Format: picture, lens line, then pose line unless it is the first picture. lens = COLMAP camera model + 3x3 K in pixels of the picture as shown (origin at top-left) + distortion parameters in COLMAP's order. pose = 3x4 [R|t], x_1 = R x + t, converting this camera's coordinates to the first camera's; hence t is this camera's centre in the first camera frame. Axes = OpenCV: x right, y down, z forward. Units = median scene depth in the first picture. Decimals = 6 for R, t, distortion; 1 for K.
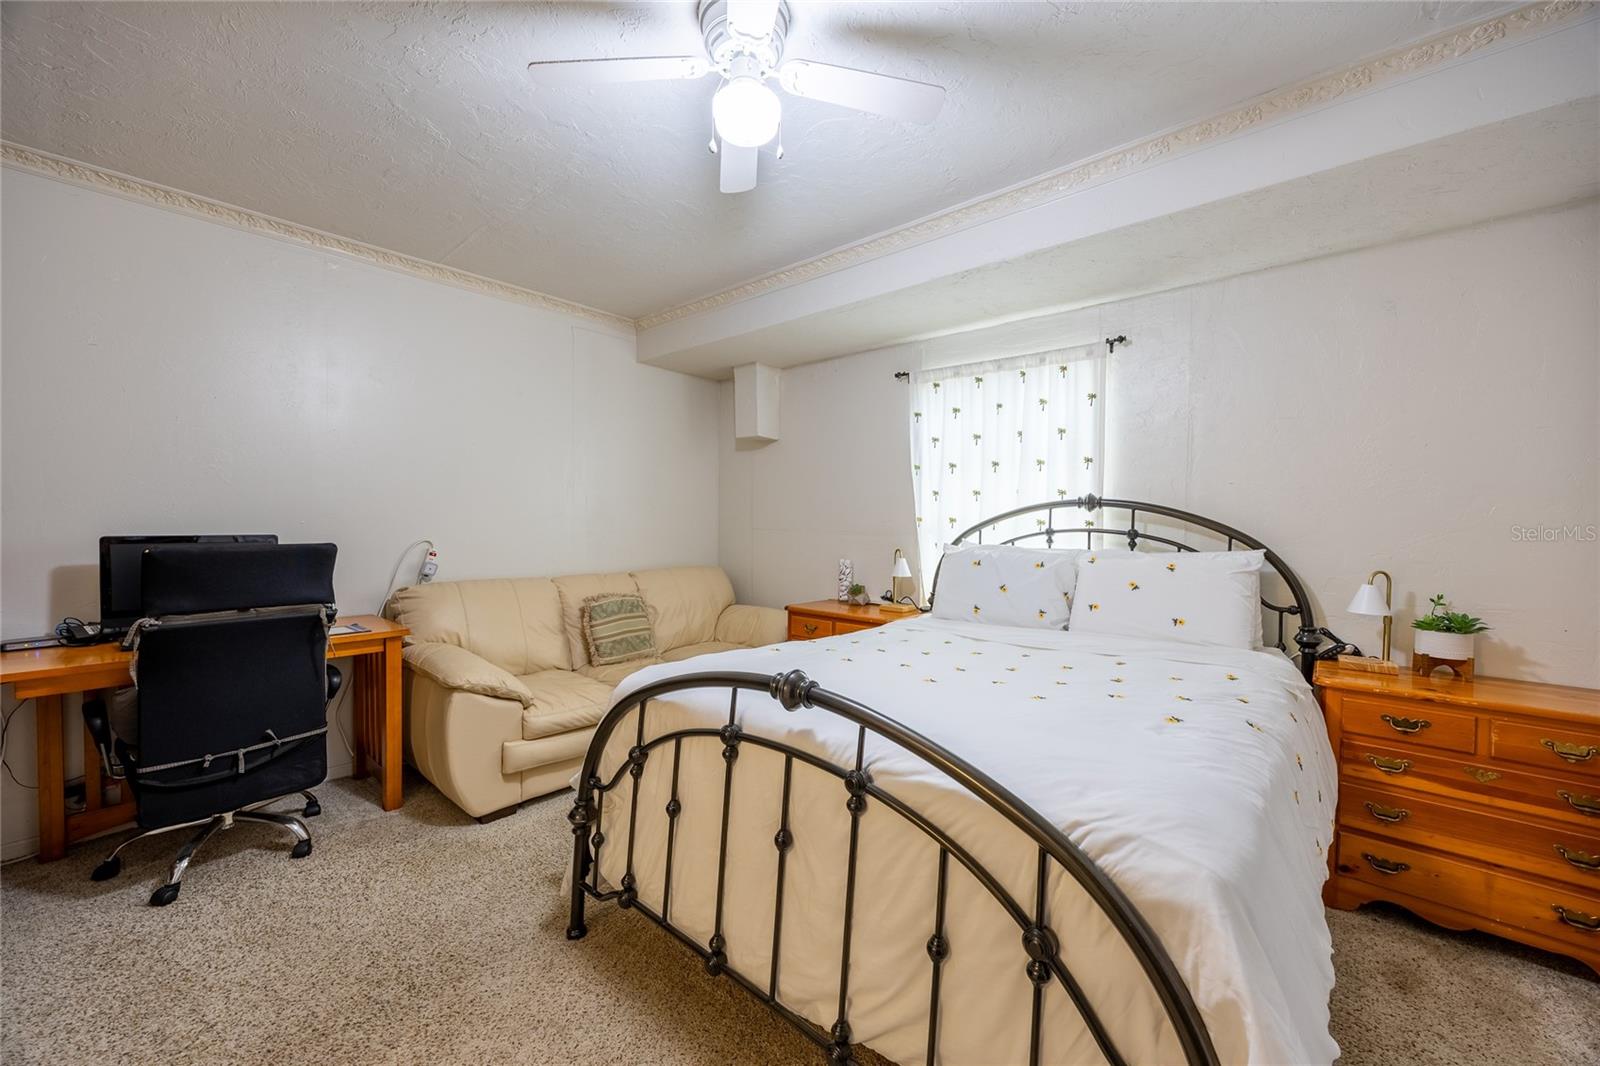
lens RADIAL K [[622.3, 0, 796.5], [0, 622.3, 541.3], [0, 0, 1]] dist [-0.001614, -0.000428]
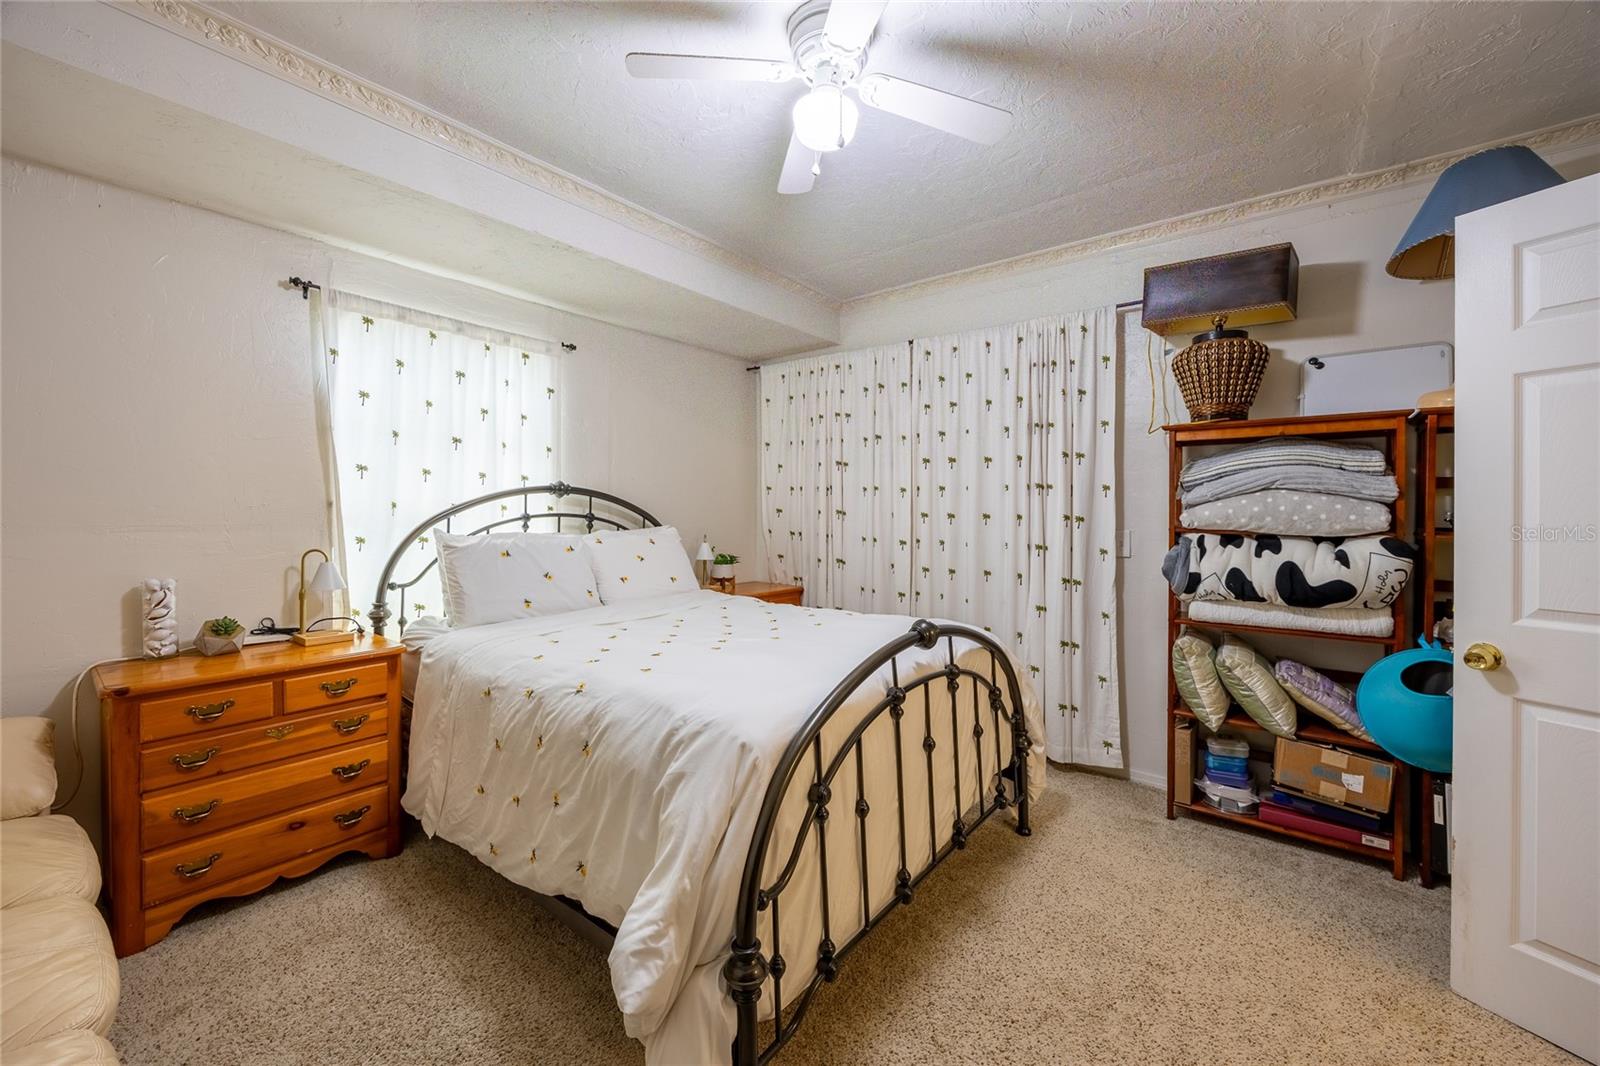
lens RADIAL K [[622.3, 0, 803.5], [0, 622.3, 527.9], [0, 0, 1]] dist [-0.001614, -0.000428]
pose [[-0.058939, -0.041742, 0.997388, -0.628950], [0.026839, 0.998698, 0.043383, -0.030127], [-0.997901, 0.029326, -0.057742, 0.622453]]
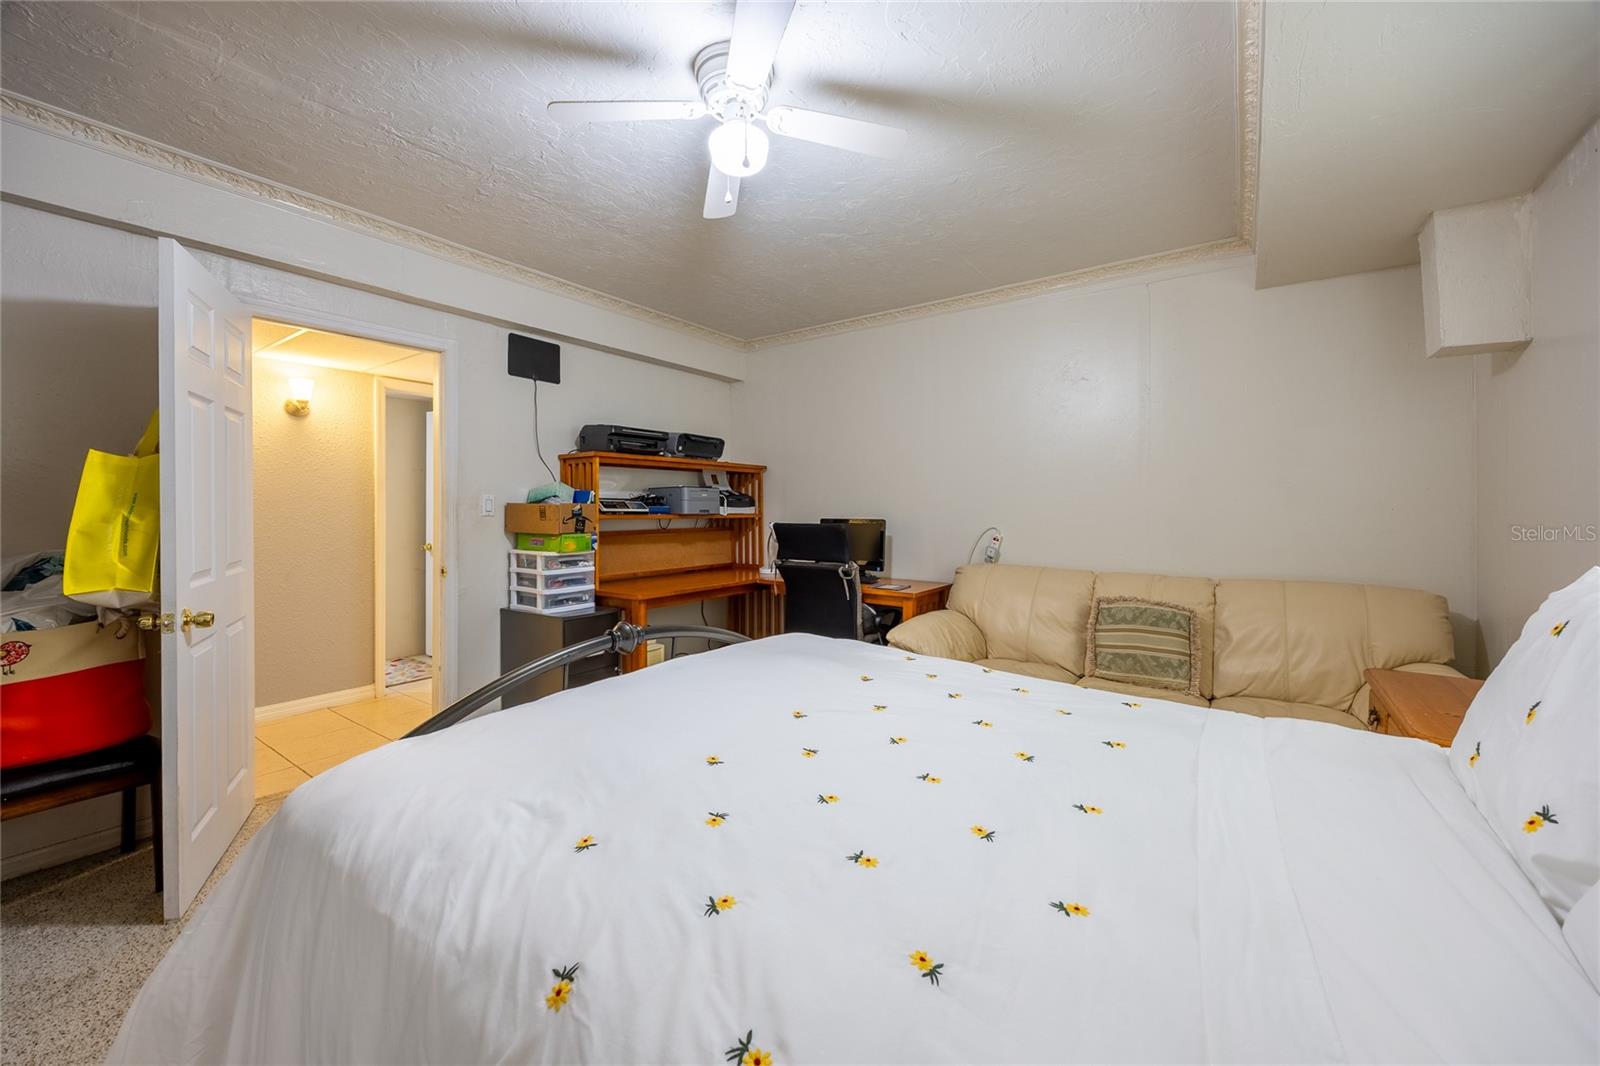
lens RADIAL K [[622.3, 0, 801.5], [0, 622.3, 523.5], [0, 0, 1]] dist [-0.001614, -0.000428]
pose [[0.074052, 0.006225, -0.997235, 0.575253], [-0.040002, 0.999194, 0.003266, 0.002233], [0.996452, 0.039650, 0.074242, 0.599492]]
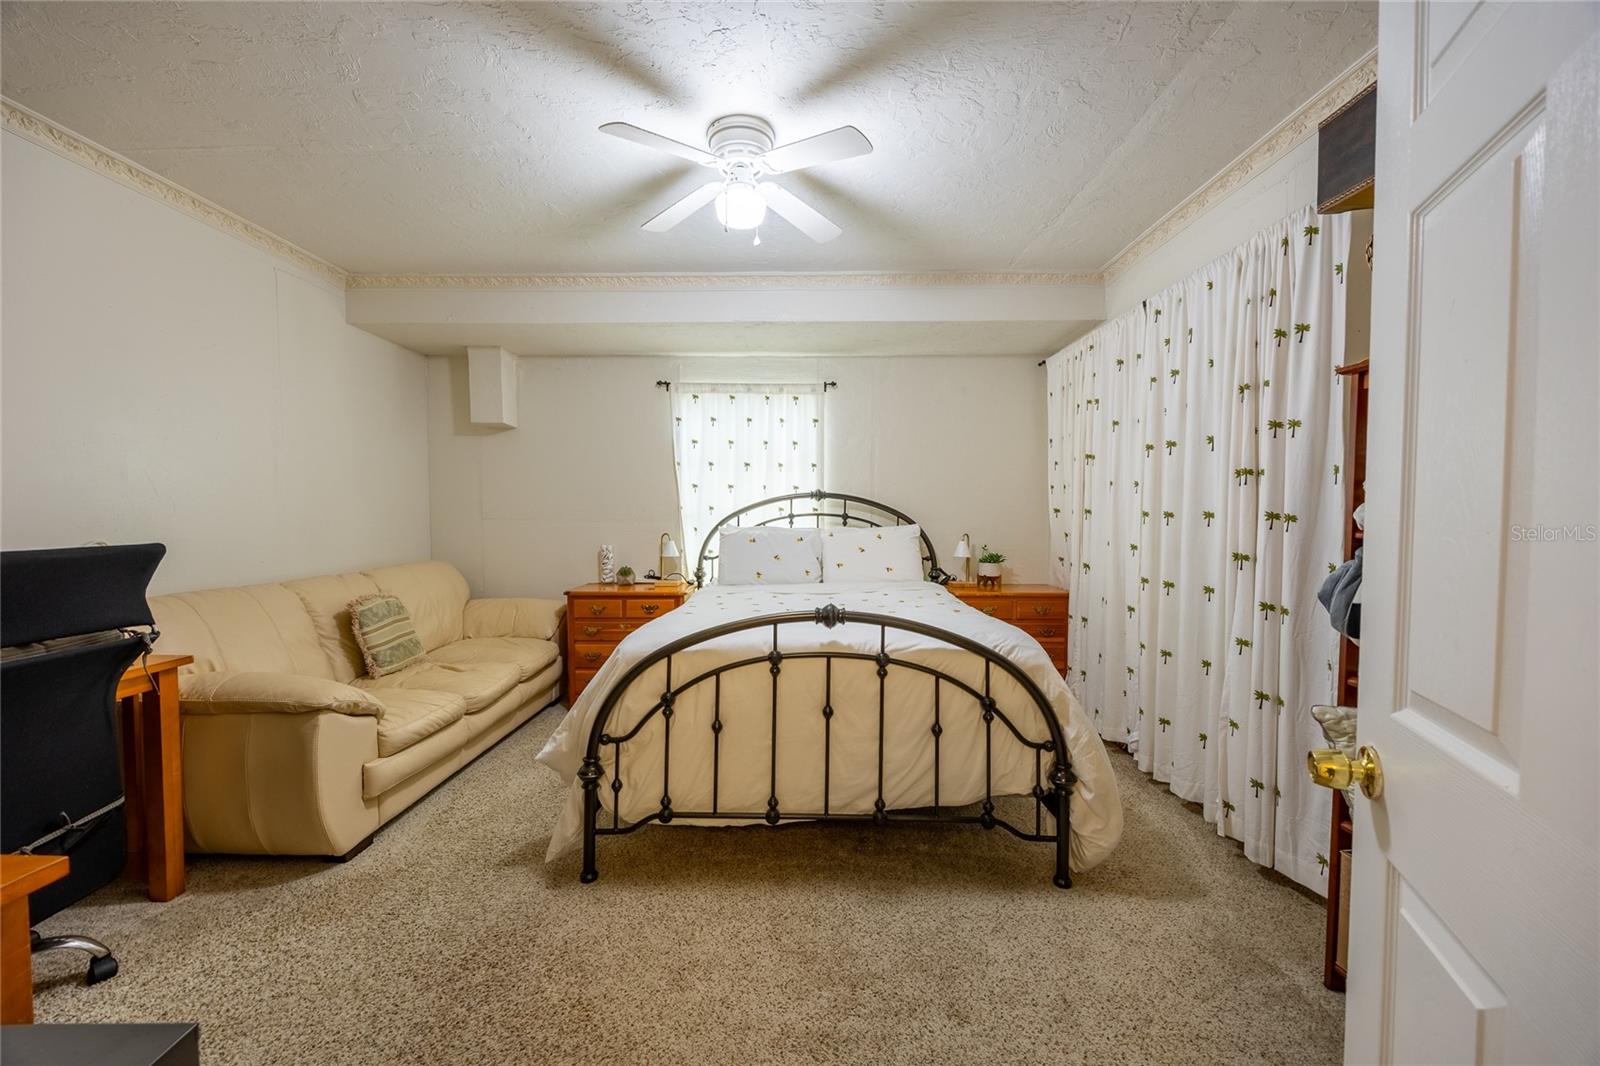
lens RADIAL K [[622.3, 0, 804.6], [0, 622.3, 548.4], [0, 0, 1]] dist [-0.001614, -0.000428]
pose [[0.748312, -0.049733, 0.661480, -0.500563], [0.030803, 0.998715, 0.040241, 0.002199], [-0.662631, -0.009737, 0.748882, -0.060443]]
